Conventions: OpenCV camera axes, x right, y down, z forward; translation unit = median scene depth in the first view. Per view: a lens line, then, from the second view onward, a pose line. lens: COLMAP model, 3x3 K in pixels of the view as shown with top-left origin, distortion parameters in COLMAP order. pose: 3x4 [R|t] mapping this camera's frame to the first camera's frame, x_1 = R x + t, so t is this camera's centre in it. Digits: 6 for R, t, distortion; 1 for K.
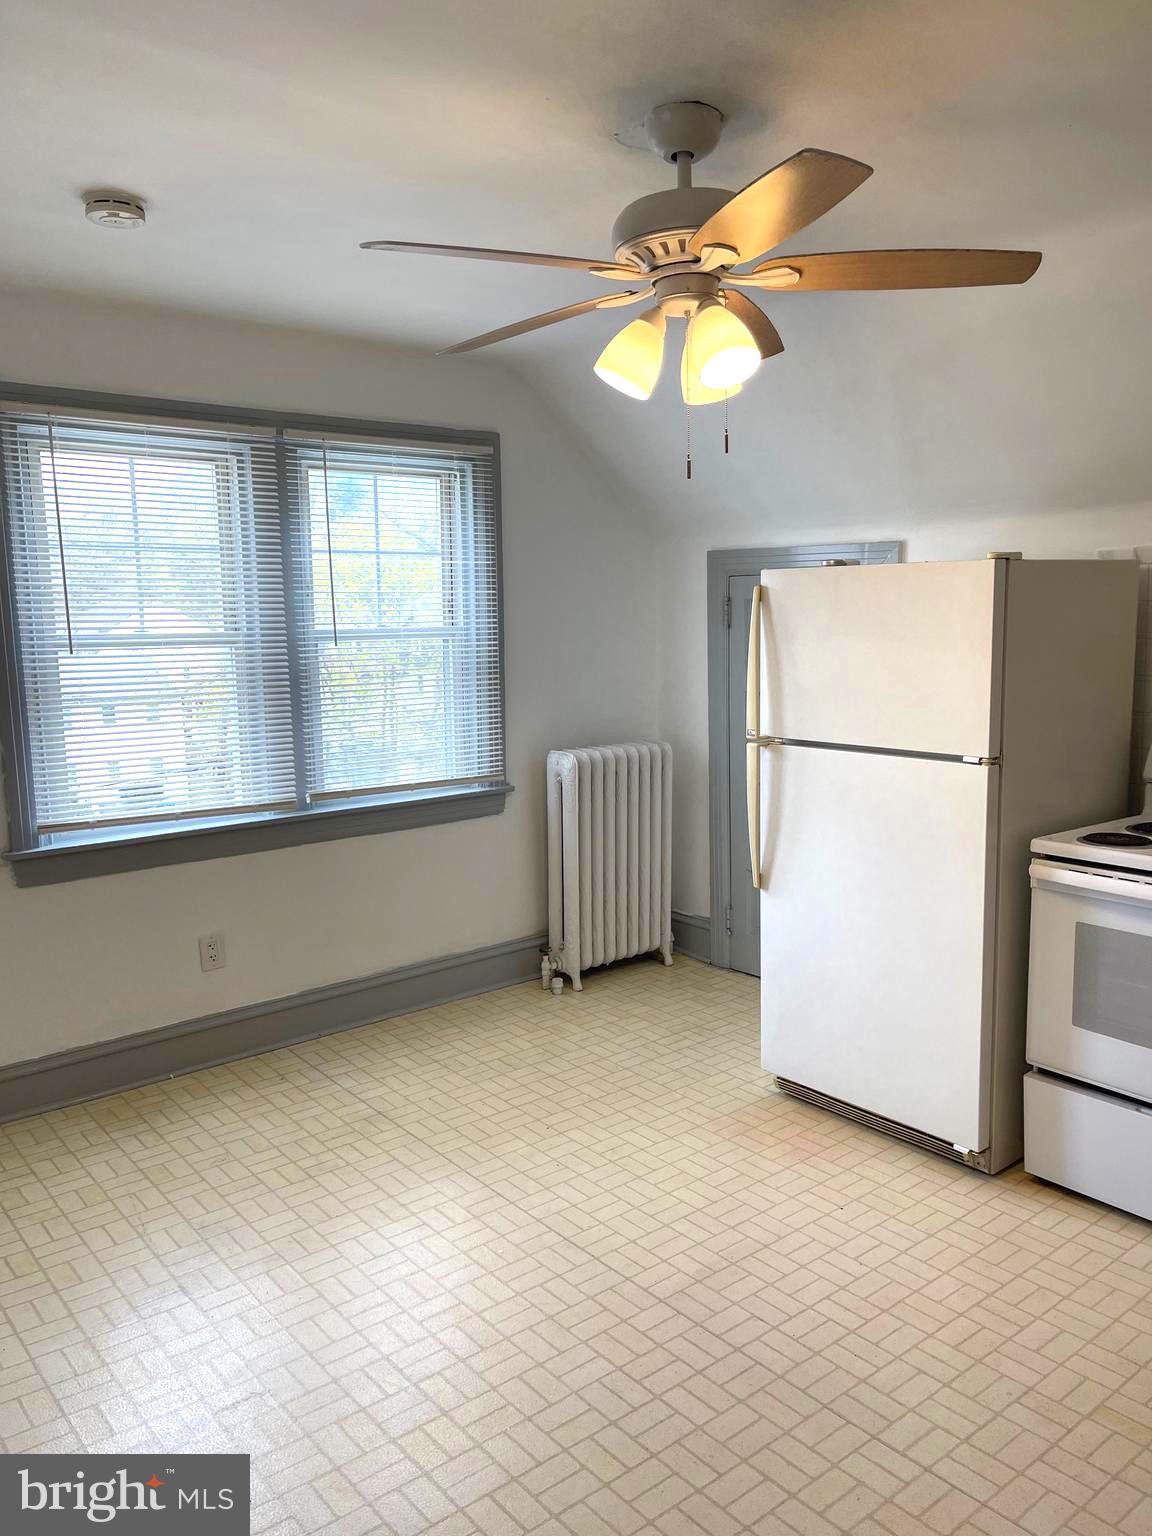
lens RADIAL K [[1157.2, 0, 585.0], [0, 1157.2, 774.7], [0, 0, 1]] dist [0.002786, -0.013120]
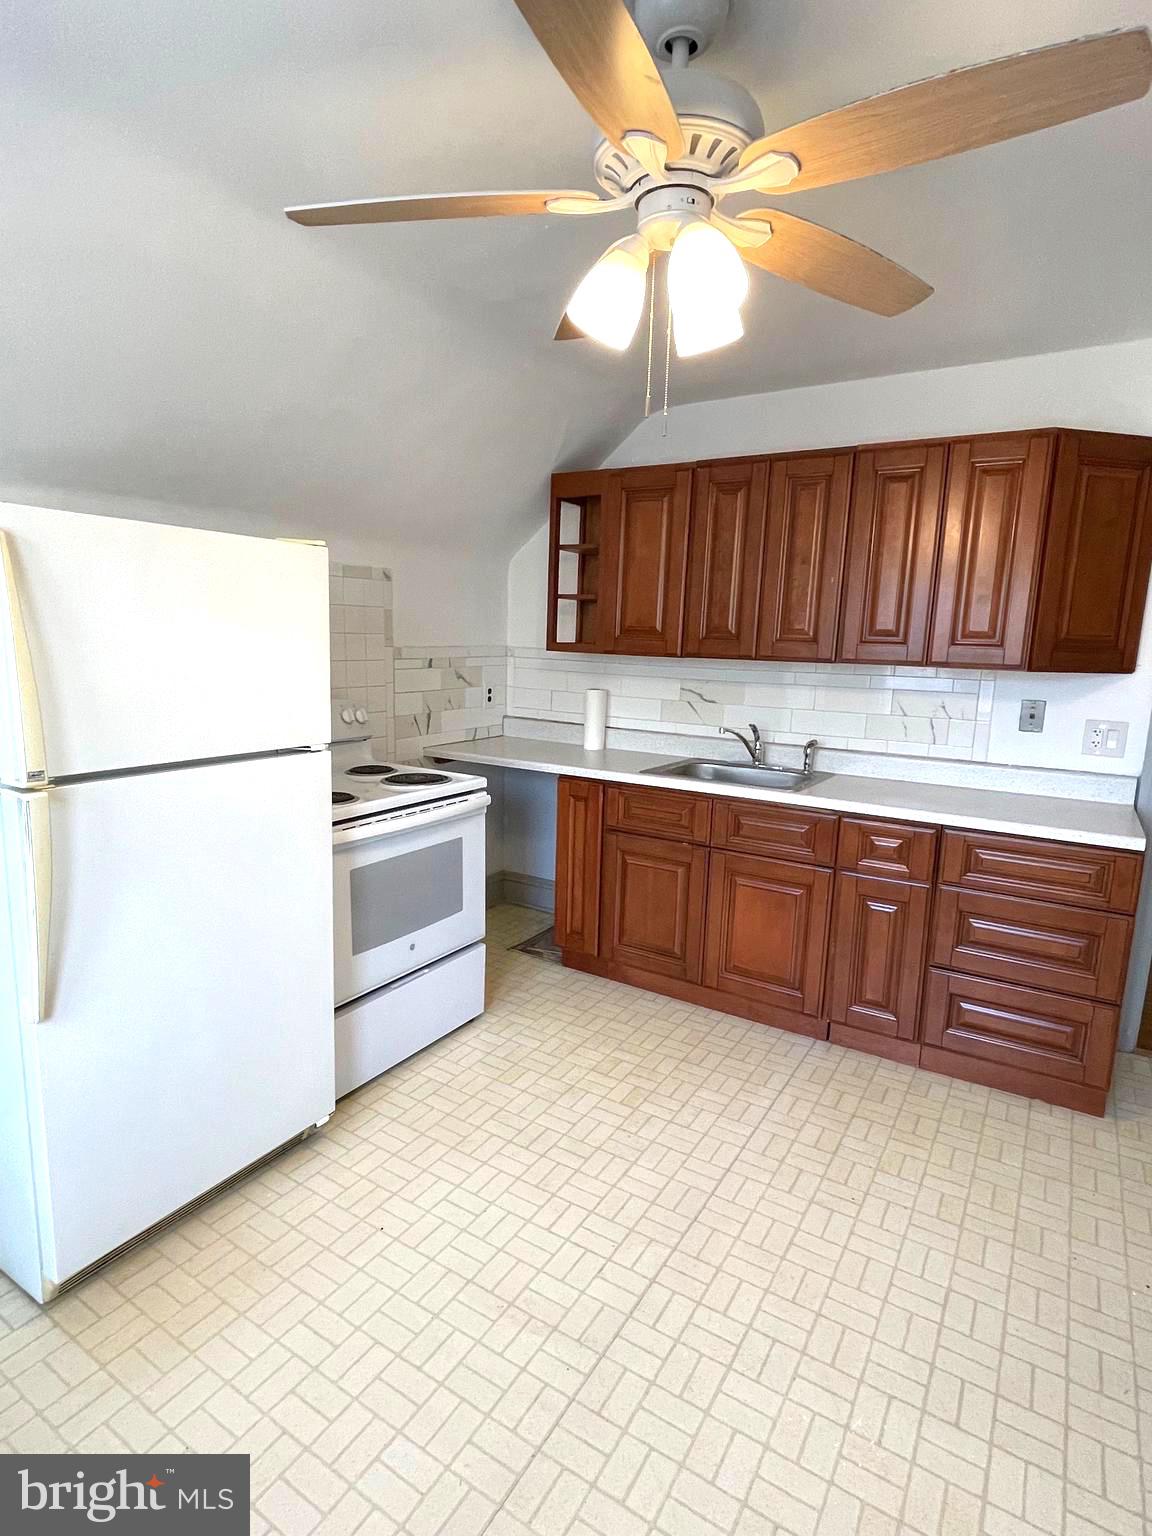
lens RADIAL K [[803.7, 0, 571.0], [0, 803.7, 772.3], [0, 0, 1]] dist [-0.003909, 0.000353]
pose [[-0.314105, -0.153107, 0.936961, -0.391081], [0.109864, 0.974418, 0.196058, -0.103736], [-0.943010, 0.164521, -0.289248, 0.989419]]
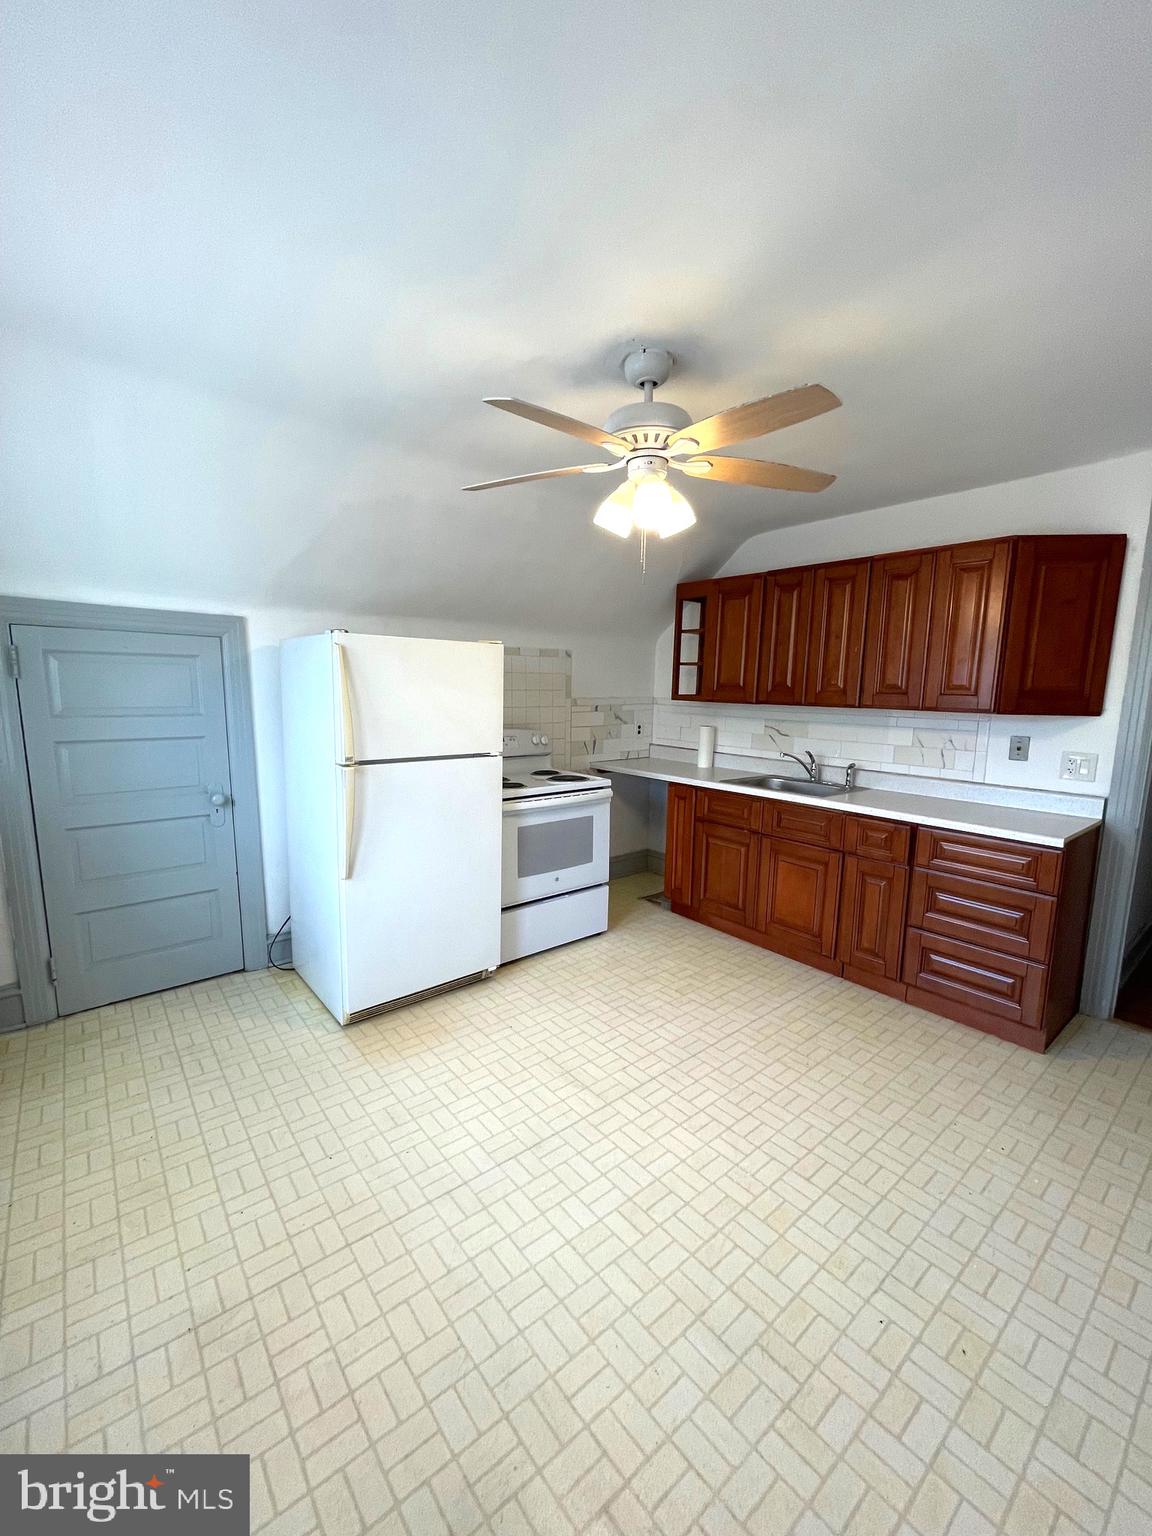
lens RADIAL K [[618.3, 0, 576.4], [0, 618.3, 769.2], [0, 0, 1]] dist [-0.001797, -0.000753]
pose [[-0.000418, -0.120466, 0.992717, -0.626280], [0.122549, 0.985229, 0.119609, -0.088487], [-0.992462, 0.121707, 0.014351, 0.853947]]
